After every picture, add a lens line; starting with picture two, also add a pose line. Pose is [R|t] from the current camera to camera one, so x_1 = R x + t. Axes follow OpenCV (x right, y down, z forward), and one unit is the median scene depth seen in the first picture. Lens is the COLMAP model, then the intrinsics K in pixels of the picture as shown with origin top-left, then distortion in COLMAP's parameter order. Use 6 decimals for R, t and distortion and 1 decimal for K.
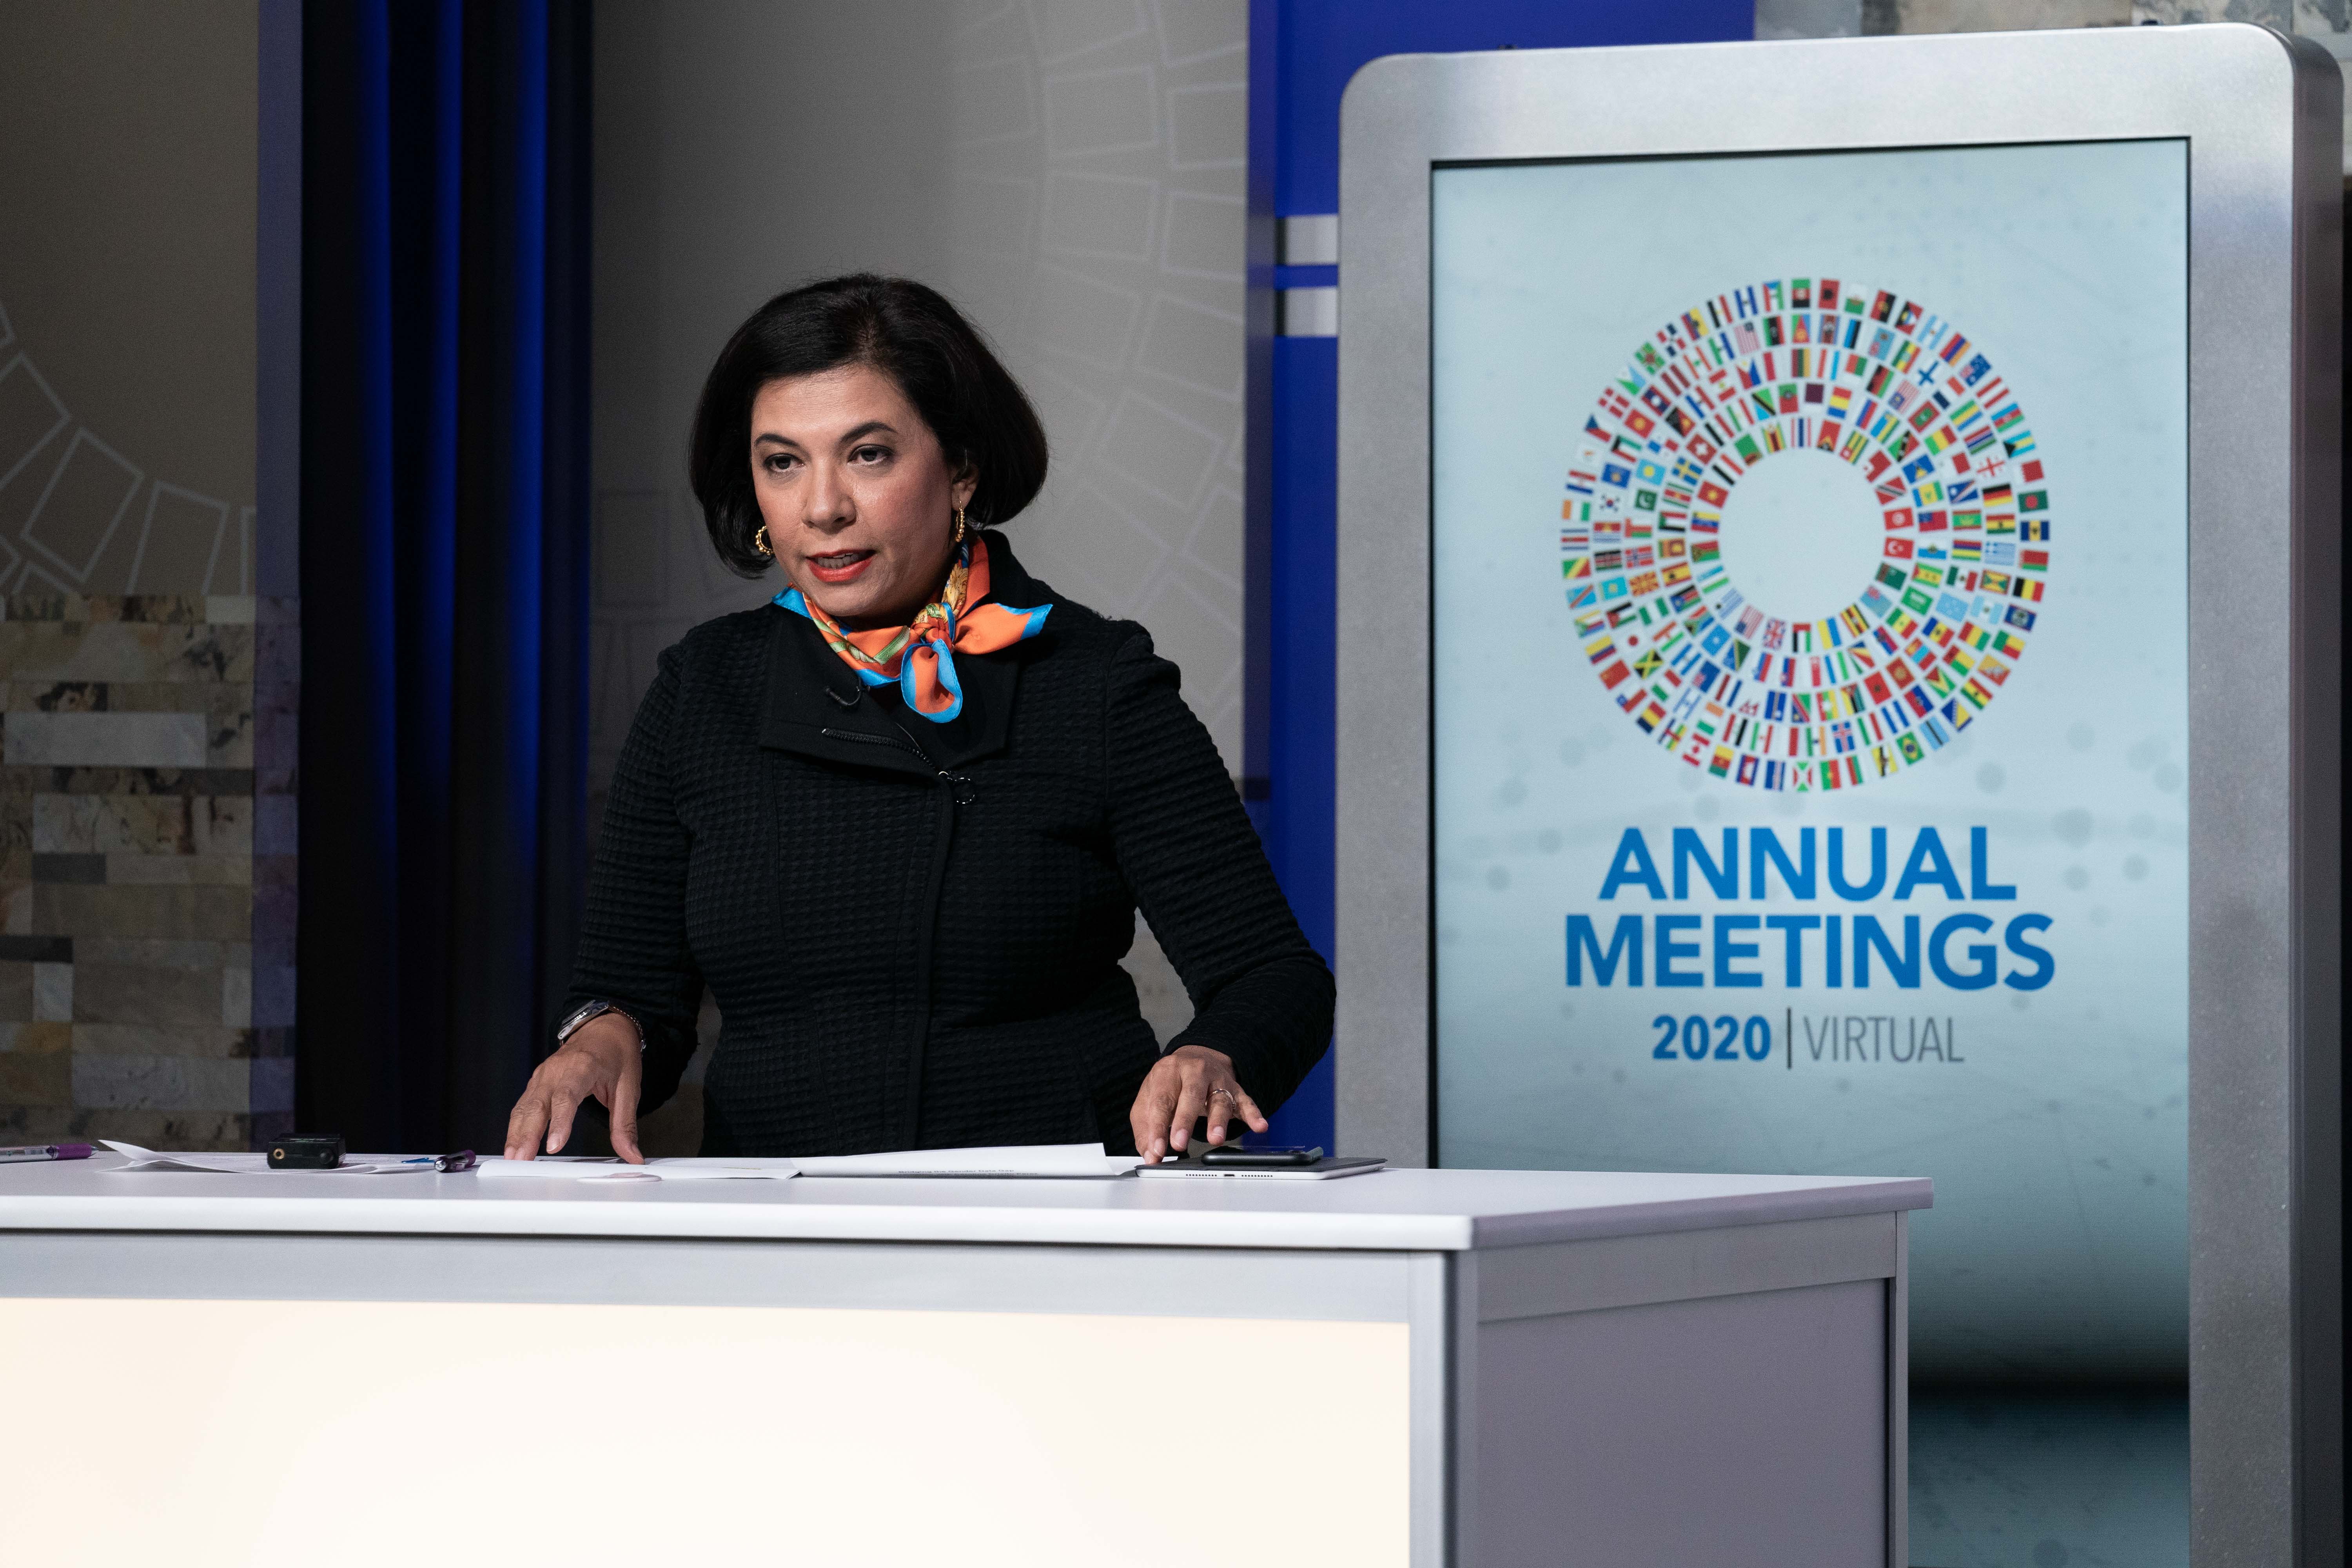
lens RADIAL K [[8633.2, 0, 1172.5], [0, 8633.2, 715.6], [0, 0, 1]] dist [0.516273, 0.000000]
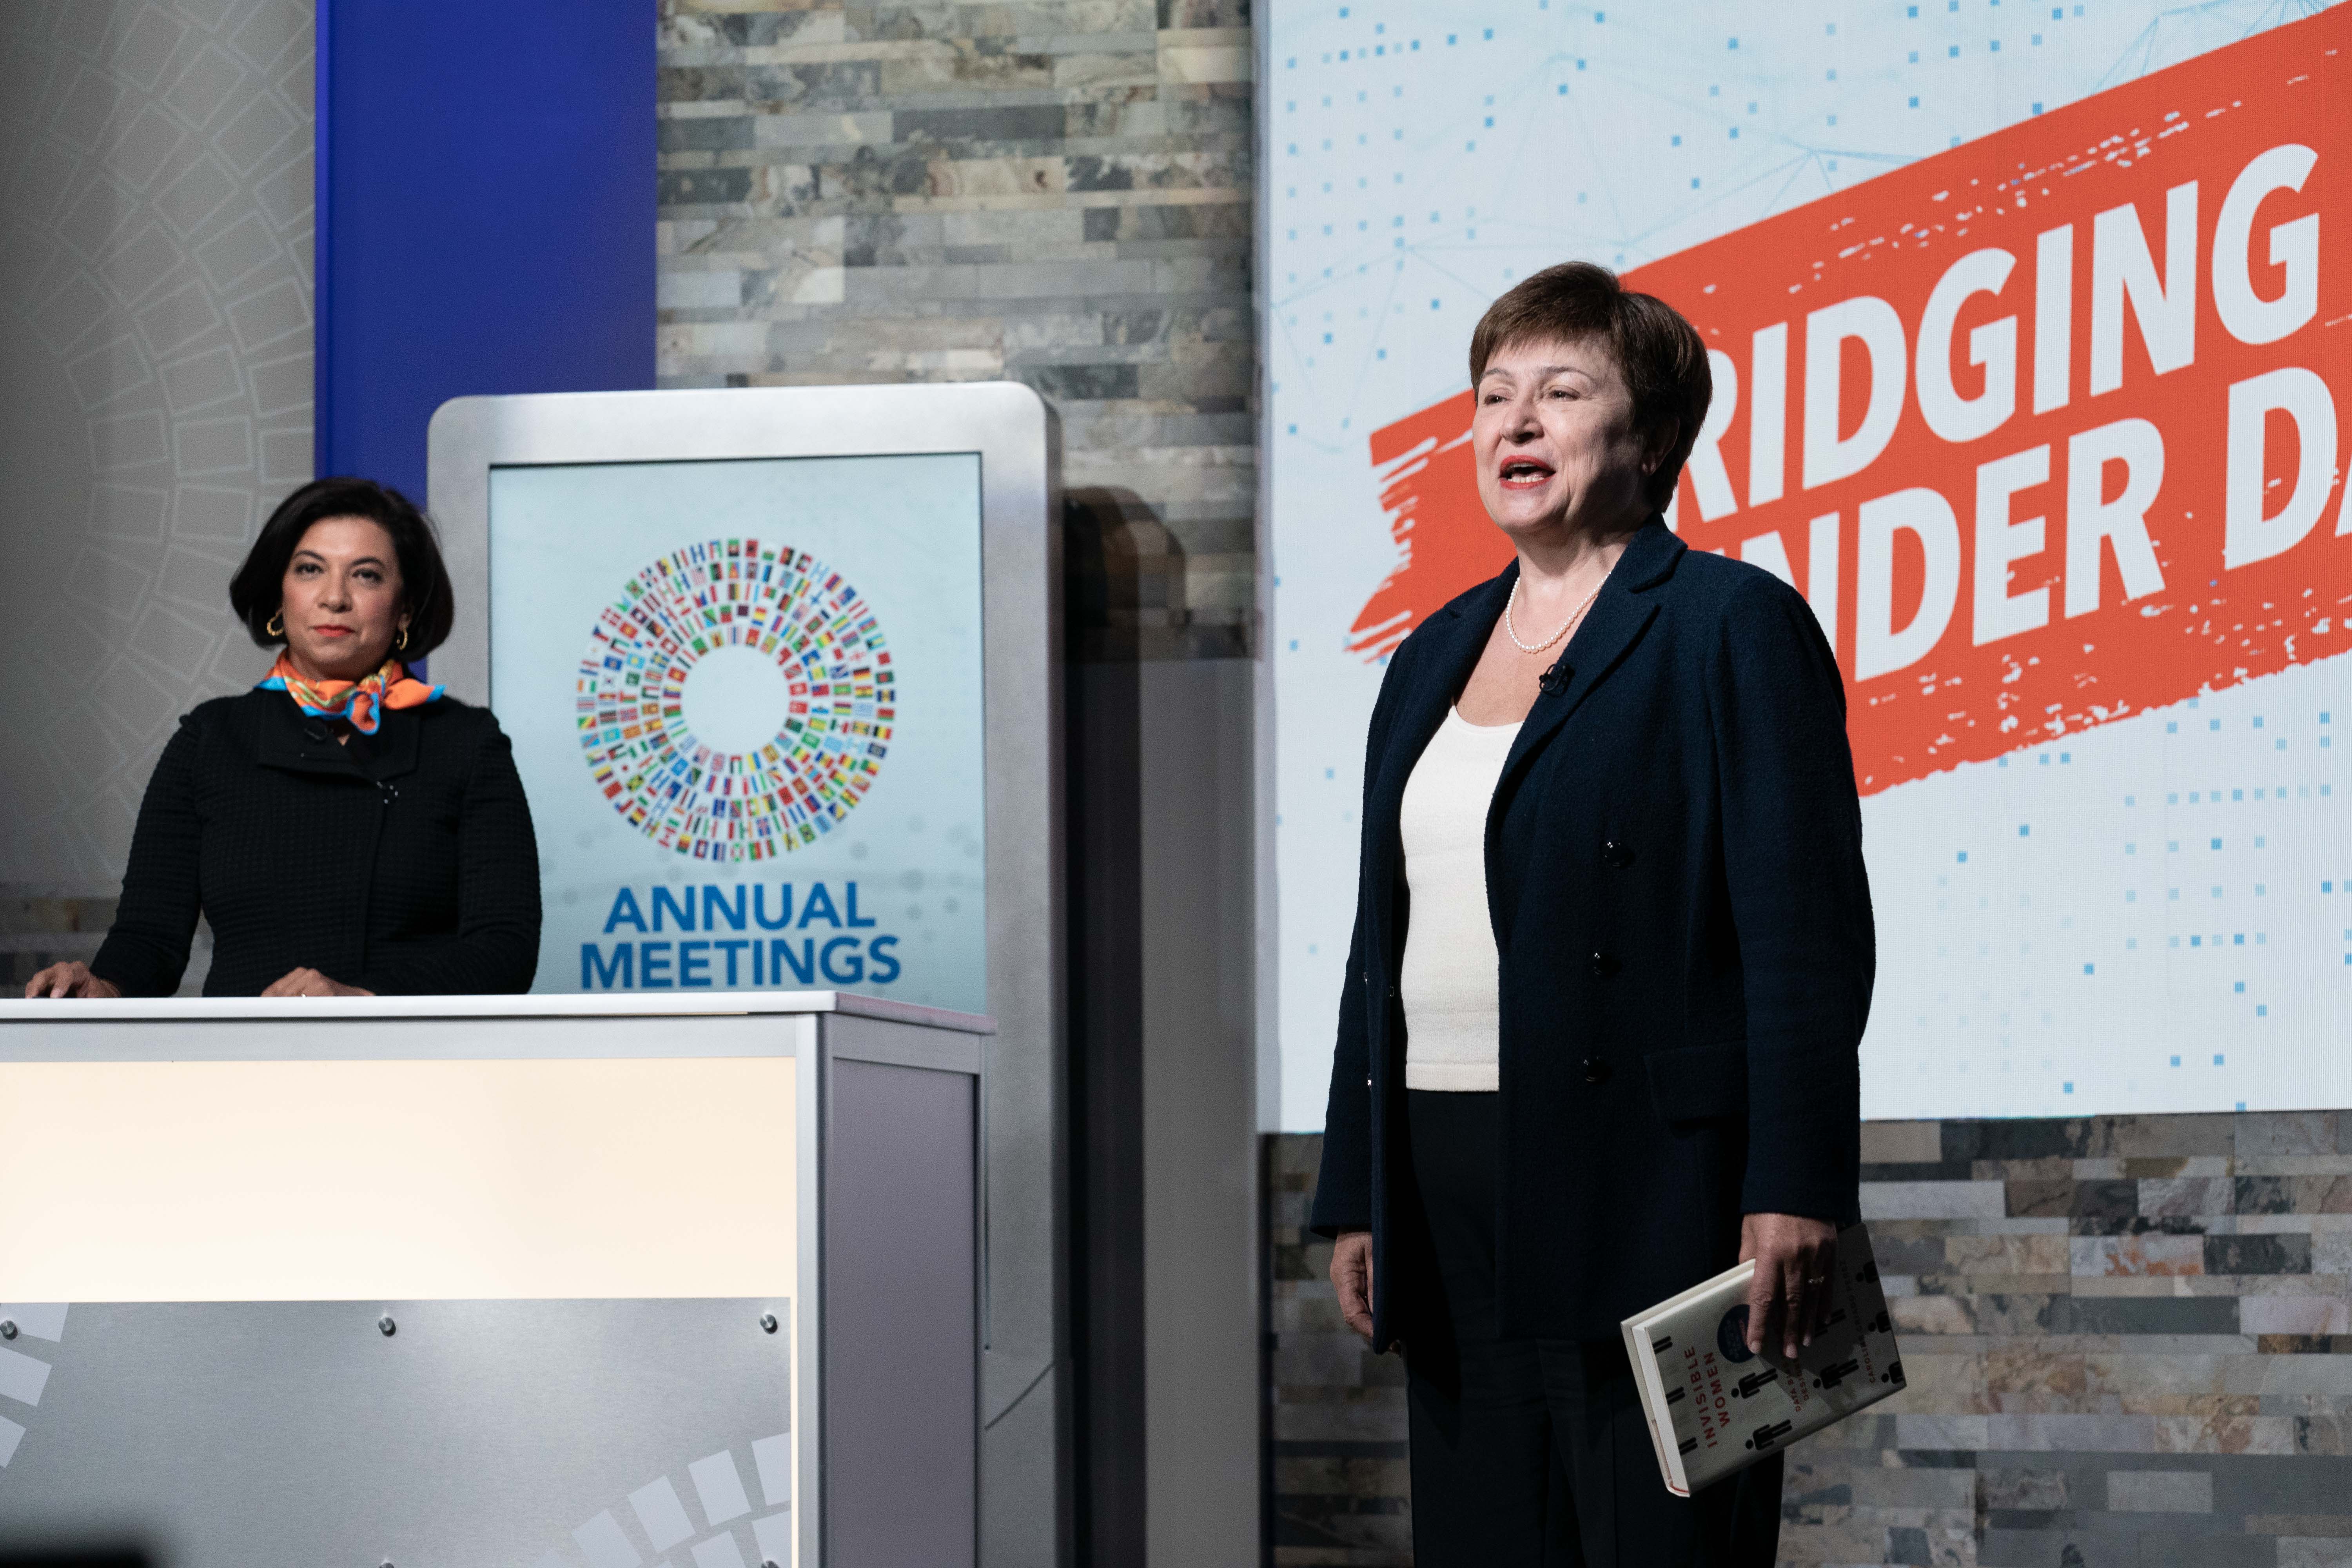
lens RADIAL K [[6901.2, 0, 1140.8], [0, 6901.2, 819.4], [0, 0, 1]] dist [0.026493, 0.000000]
pose [[0.964765, 0.006261, 0.263038, -0.187211], [0.009024, 0.998341, -0.056861, 0.073225], [-0.262958, 0.057231, 0.963108, -0.231874]]
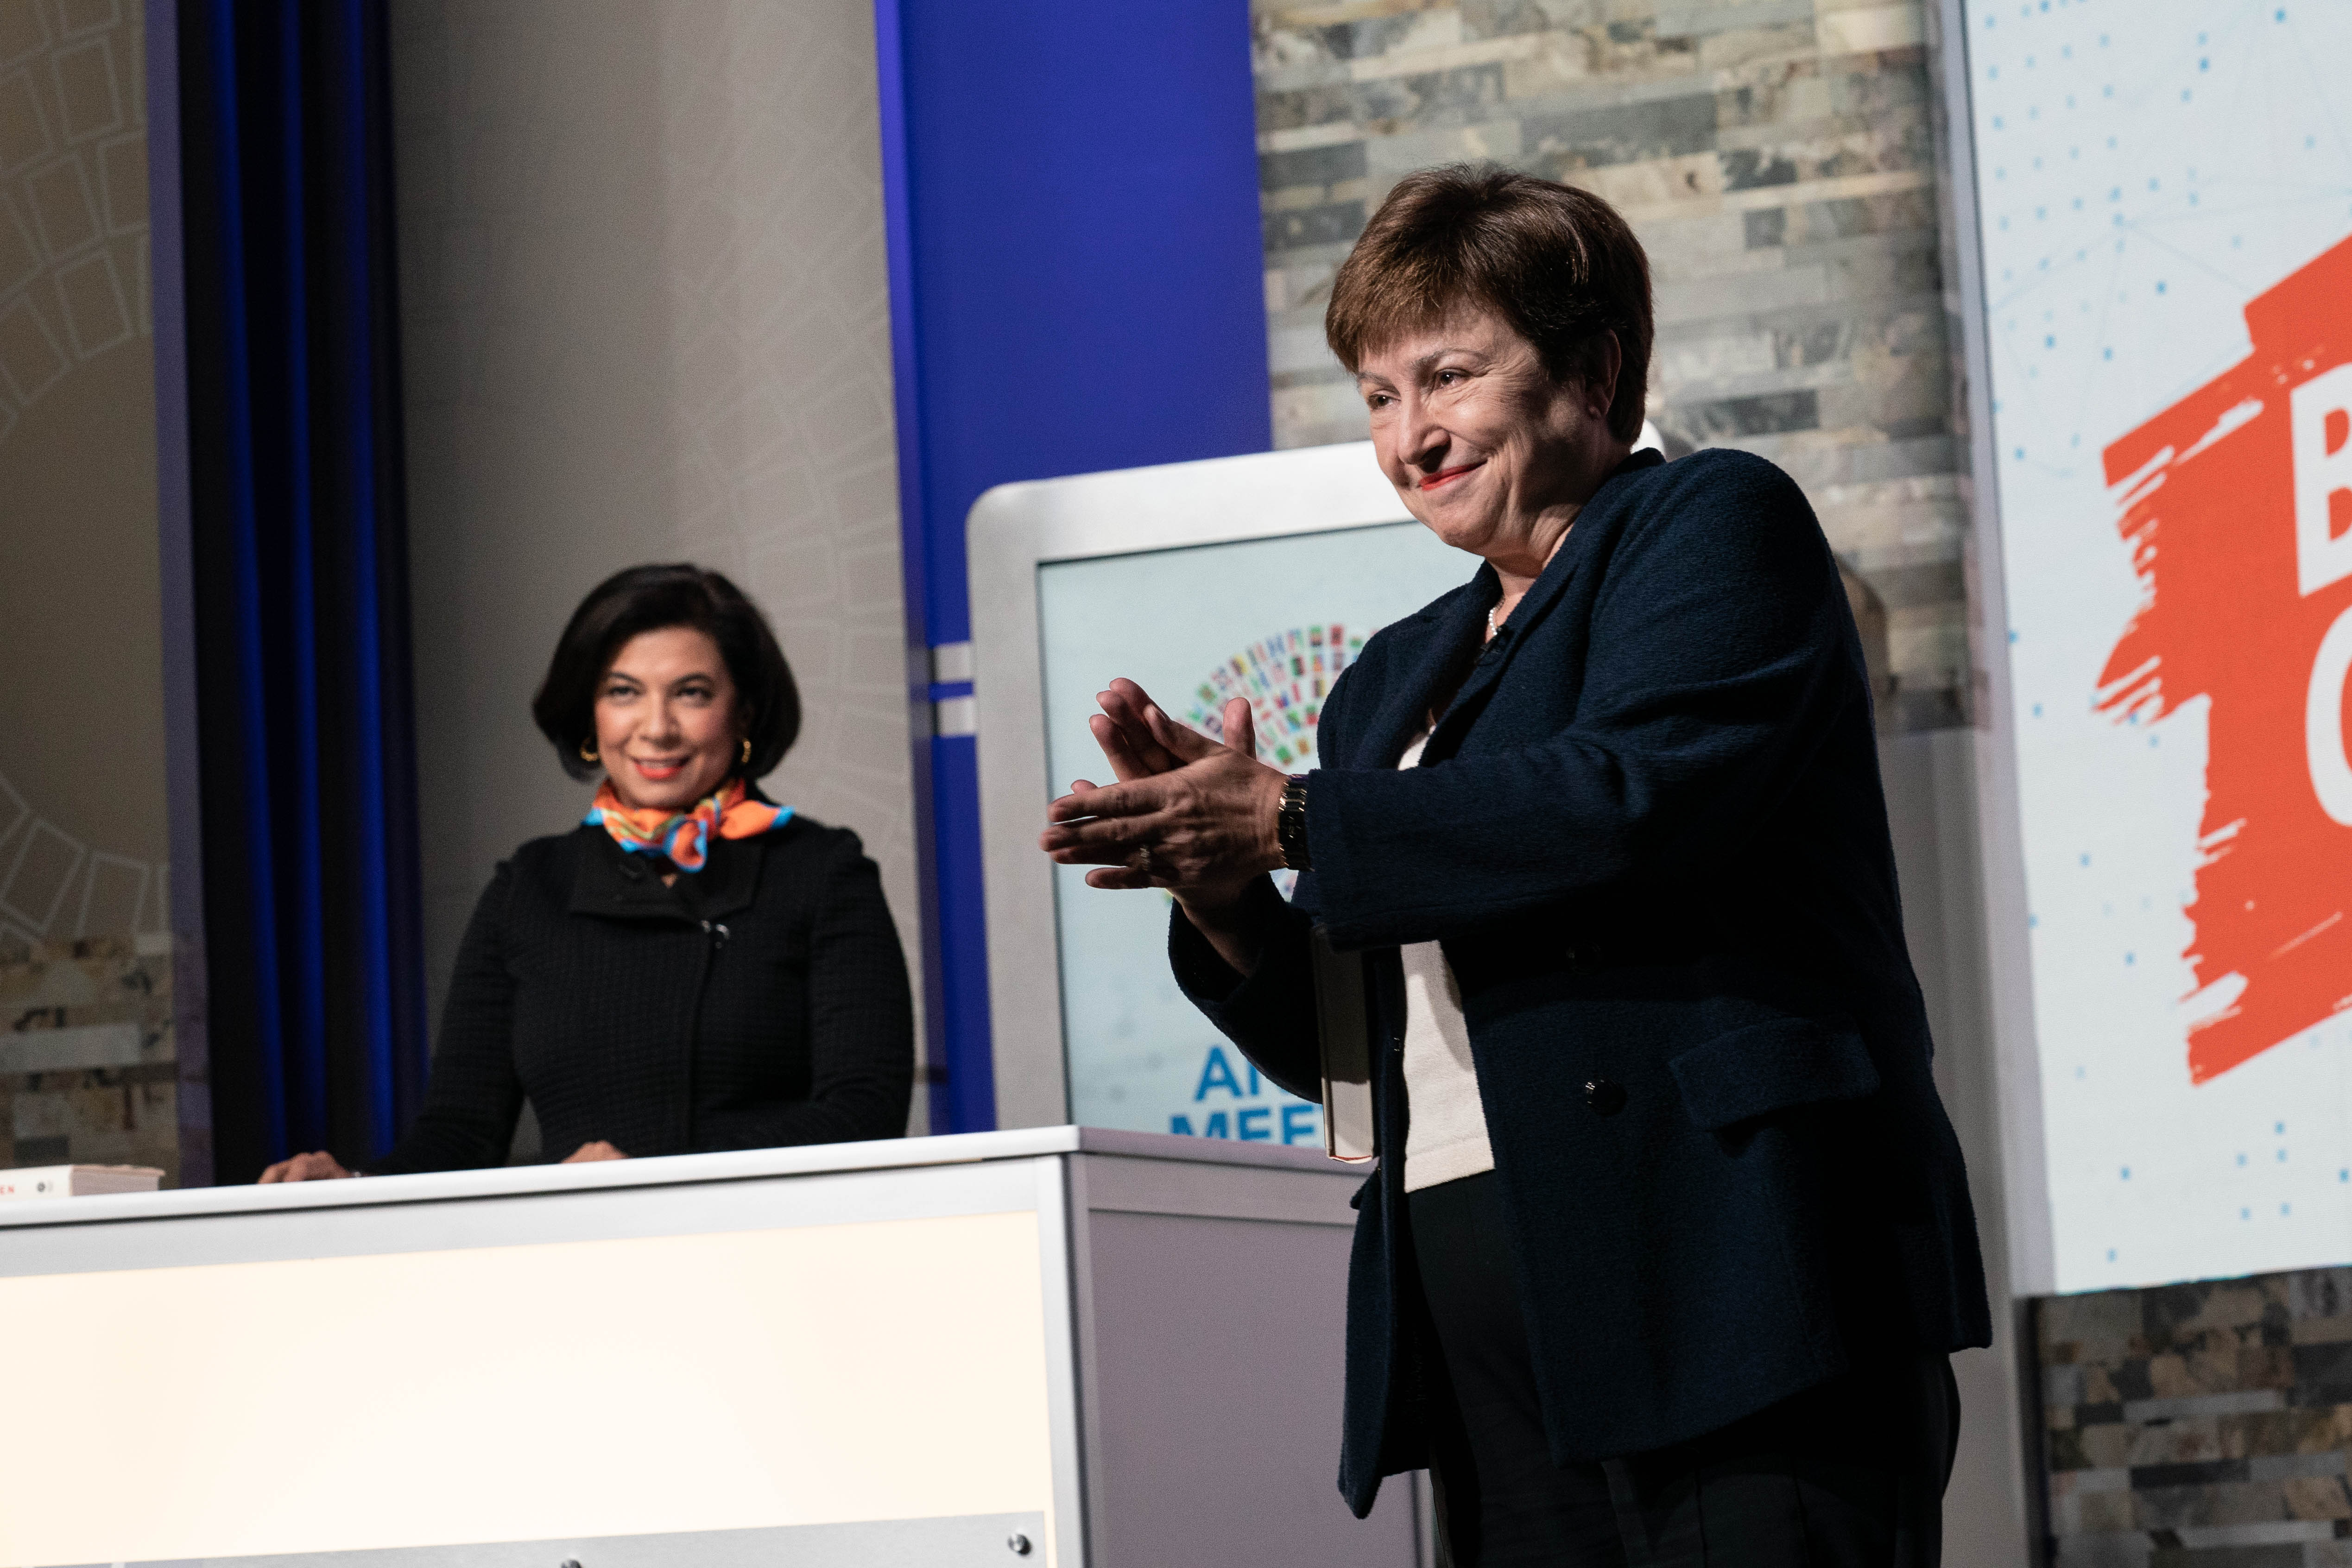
lens RADIAL K [[7198.7, 0, 1215.1], [0, 7198.7, 649.2], [0, 0, 1]] dist [-0.125106, 0.000000]
pose [[0.997521, -0.052755, 0.046571, 0.004975], [0.058118, 0.990764, -0.122513, 0.088639], [-0.039677, 0.124916, 0.991374, -0.103383]]
